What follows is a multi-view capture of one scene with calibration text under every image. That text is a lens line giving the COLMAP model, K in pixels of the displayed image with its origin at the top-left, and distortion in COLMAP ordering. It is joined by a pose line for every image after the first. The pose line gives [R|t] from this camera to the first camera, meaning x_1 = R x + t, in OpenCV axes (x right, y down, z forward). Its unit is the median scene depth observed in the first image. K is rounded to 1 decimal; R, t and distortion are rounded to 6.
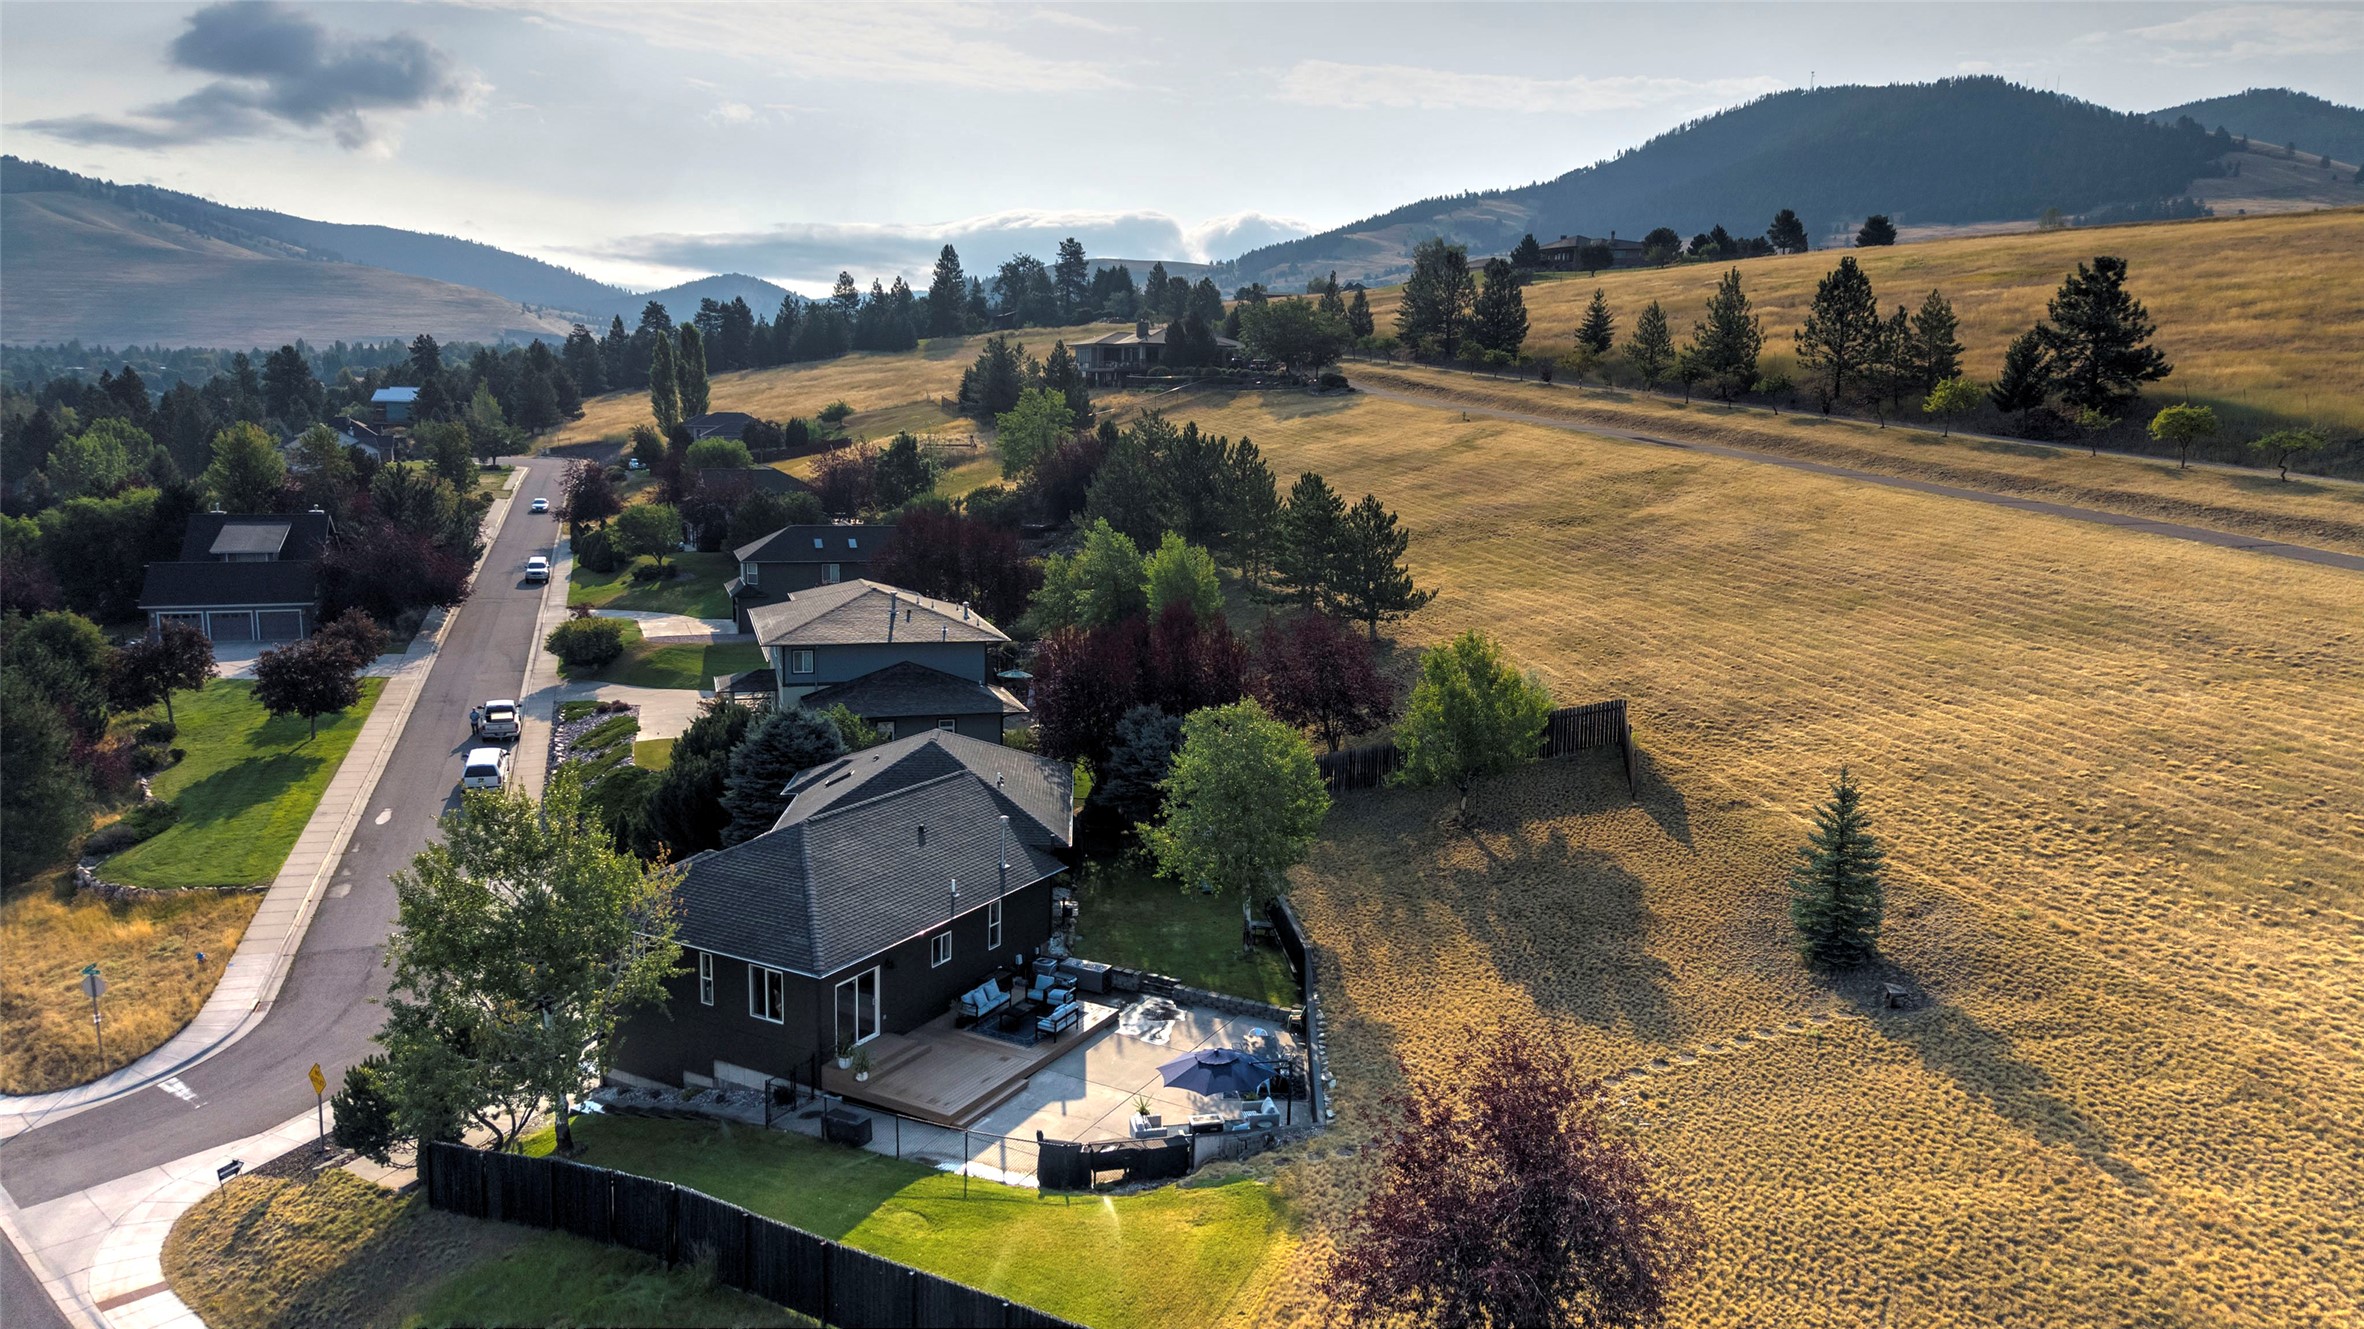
lens RADIAL K [[1590.4, 0, 1182.0], [0, 1590.4, 664.5], [0, 0, 1]] dist [-0.001122, -0.002318]
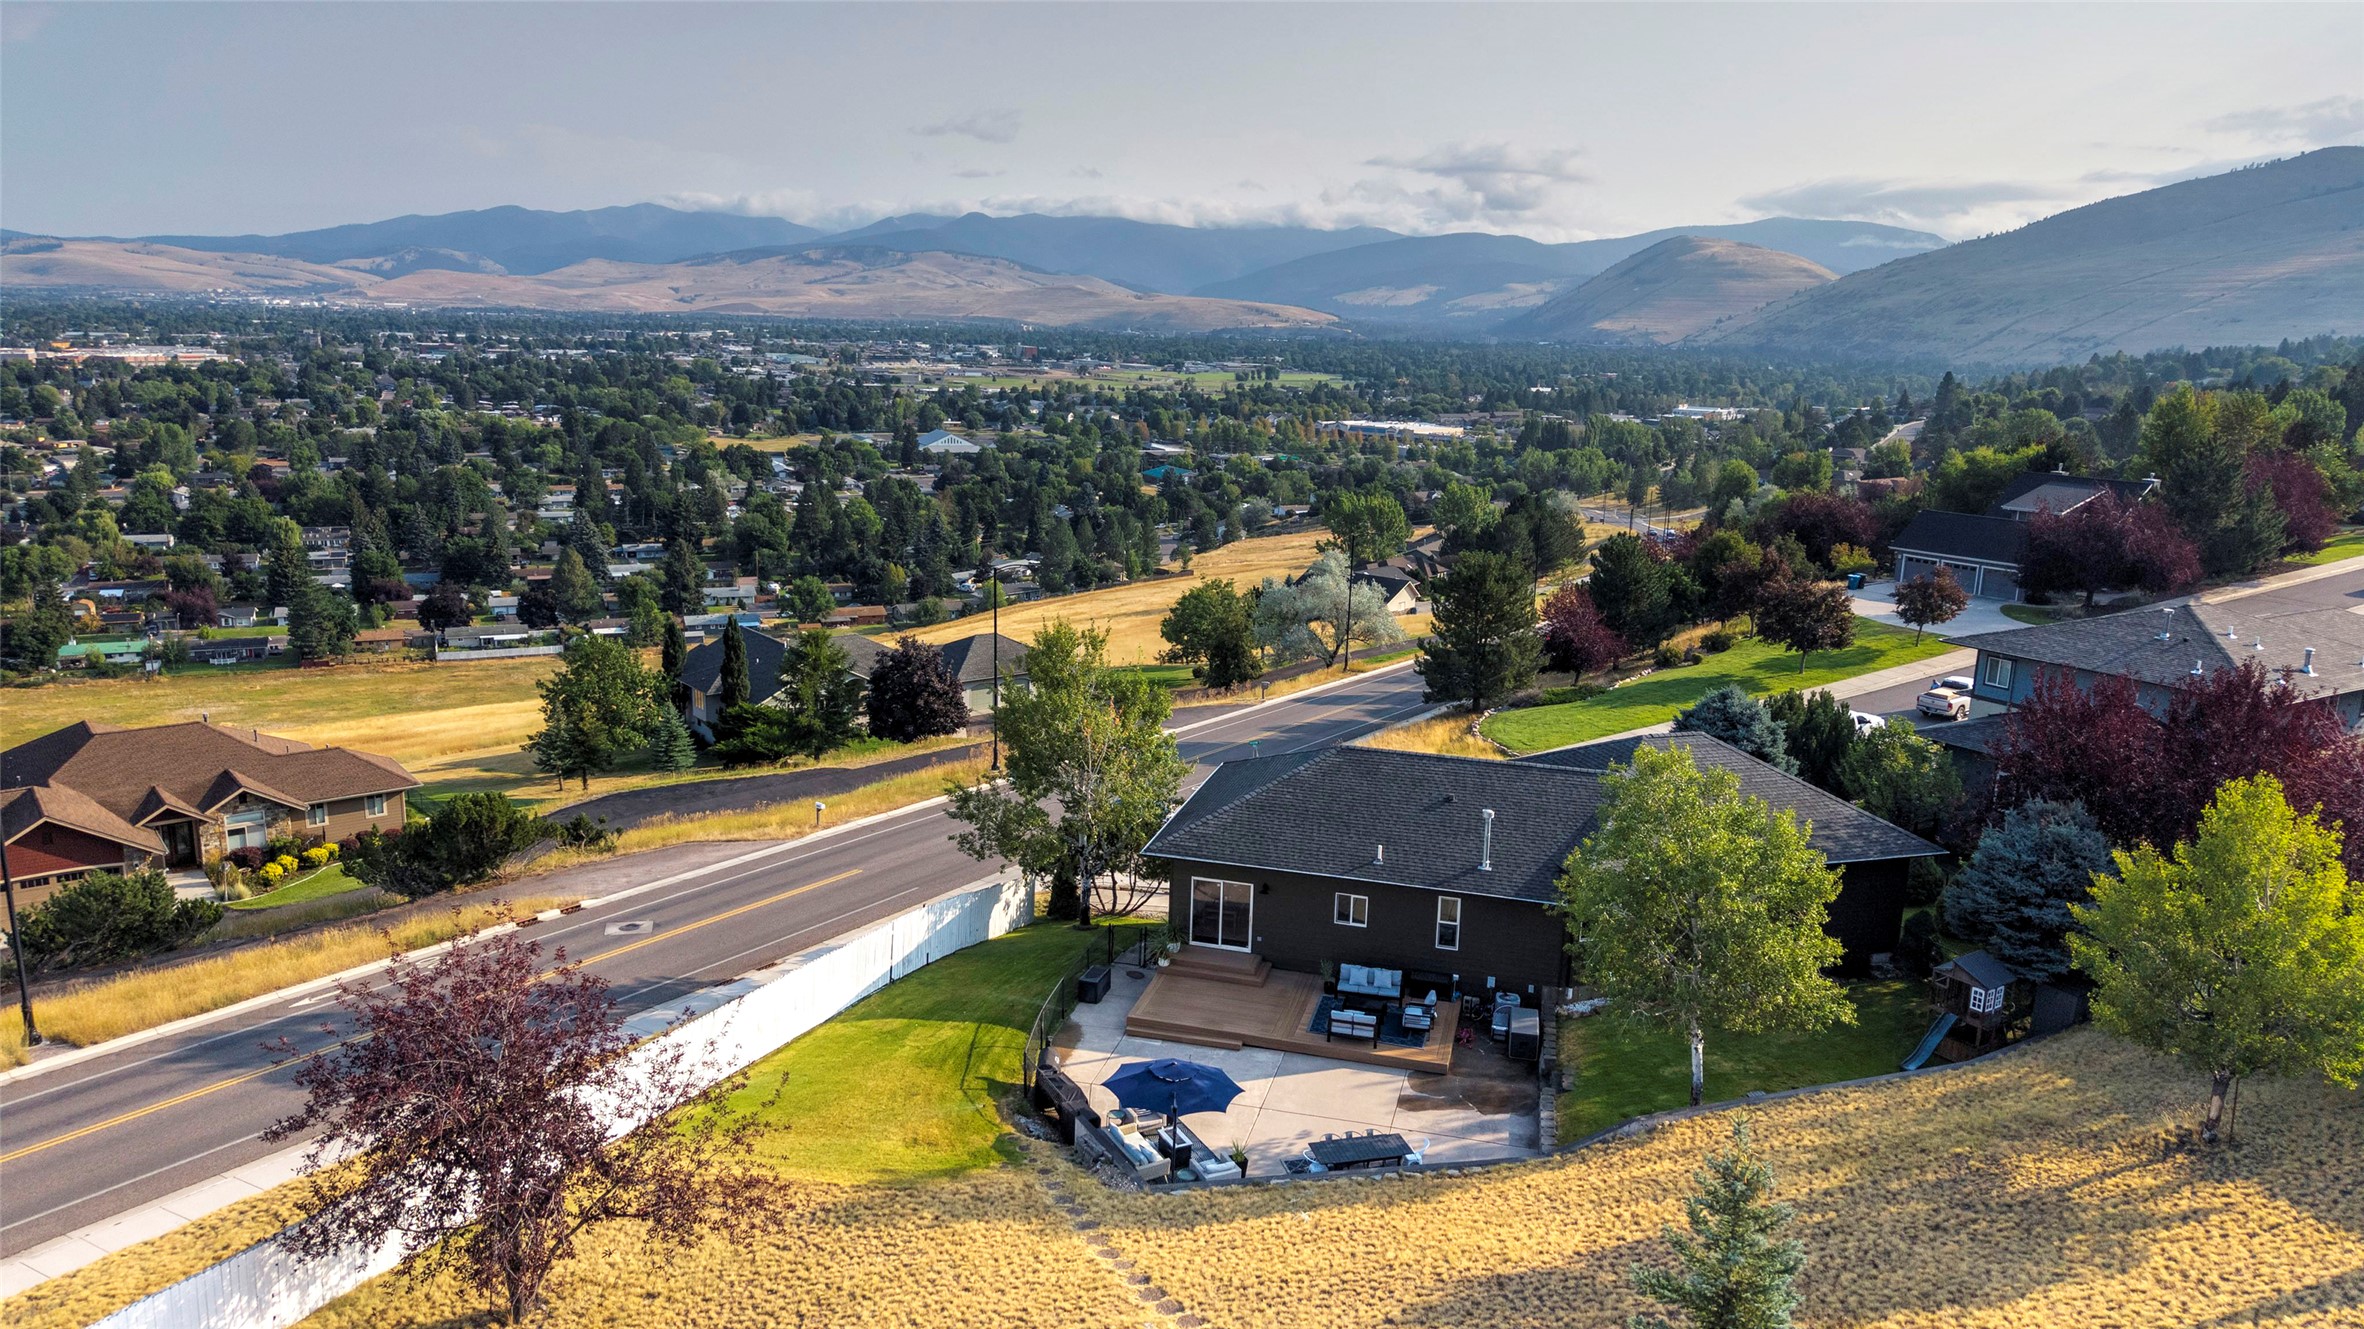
lens RADIAL K [[1553.2, 0, 1168.0], [0, 1553.2, 727.4], [0, 0, 1]] dist [0.057013, -0.089396]
pose [[0.215362, 0.228445, -0.949438, 0.408944], [-0.180497, 0.964812, 0.191202, -0.048714], [0.959708, 0.130193, 0.249018, 0.401997]]
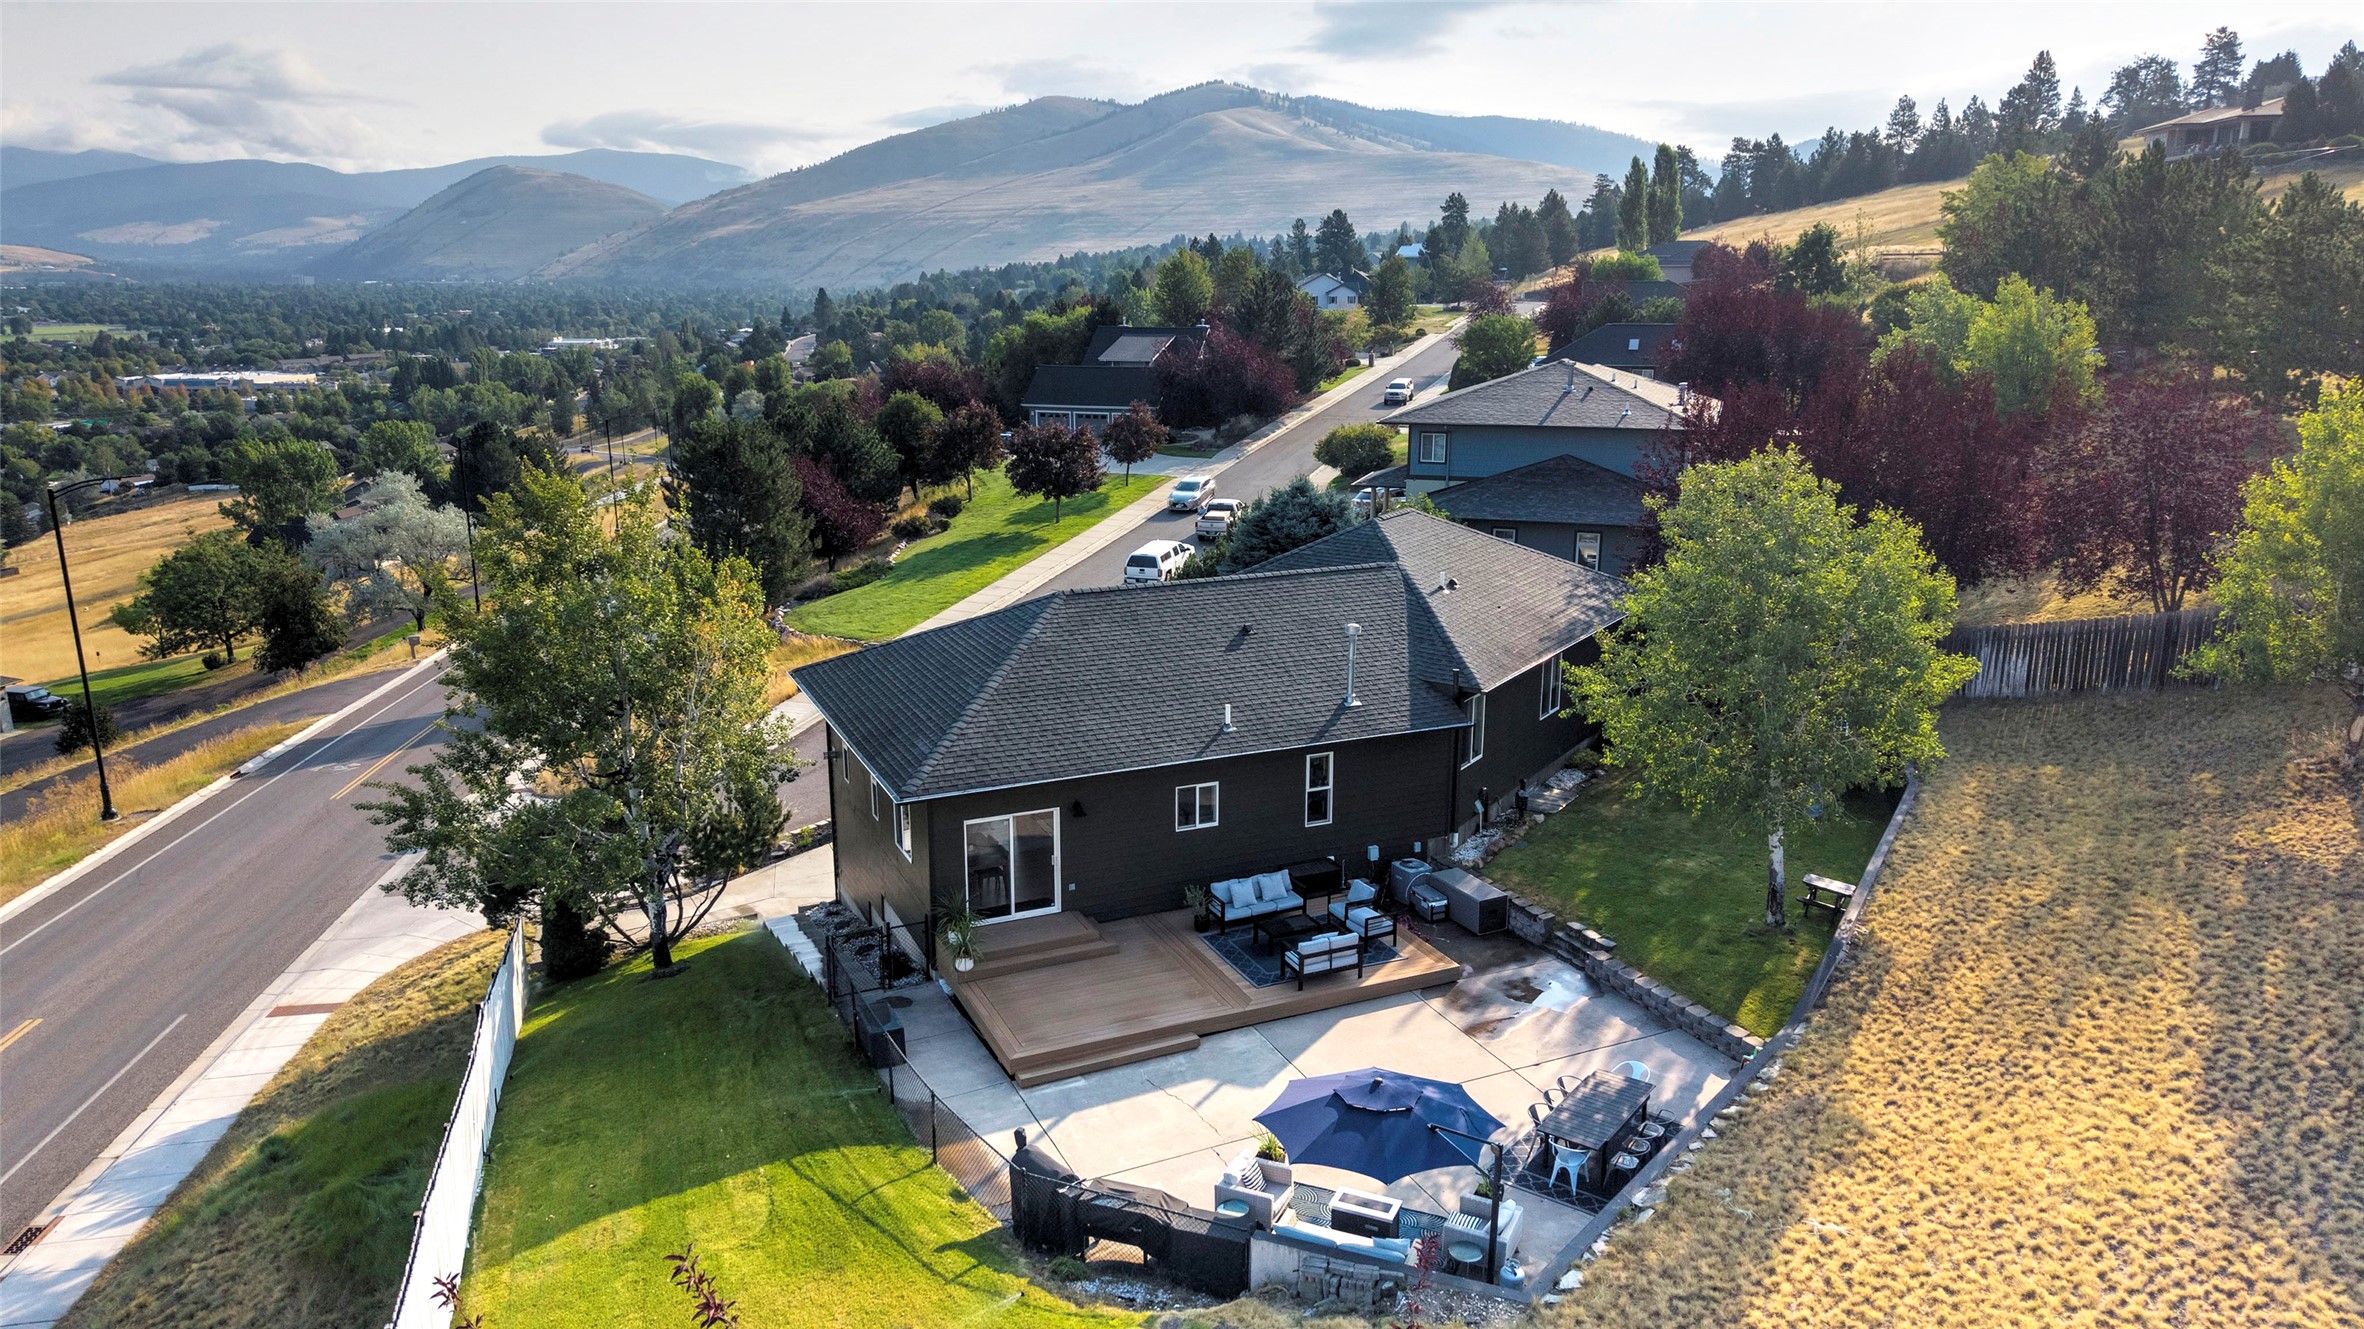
lens RADIAL K [[1590.4, 0, 1182.0], [0, 1590.4, 664.5], [0, 0, 1]] dist [-0.001122, -0.002318]
pose [[0.792431, 0.122018, -0.597633, 0.134822], [-0.080231, 0.992125, 0.096179, 0.037414], [0.604662, -0.028266, 0.795980, 0.299248]]
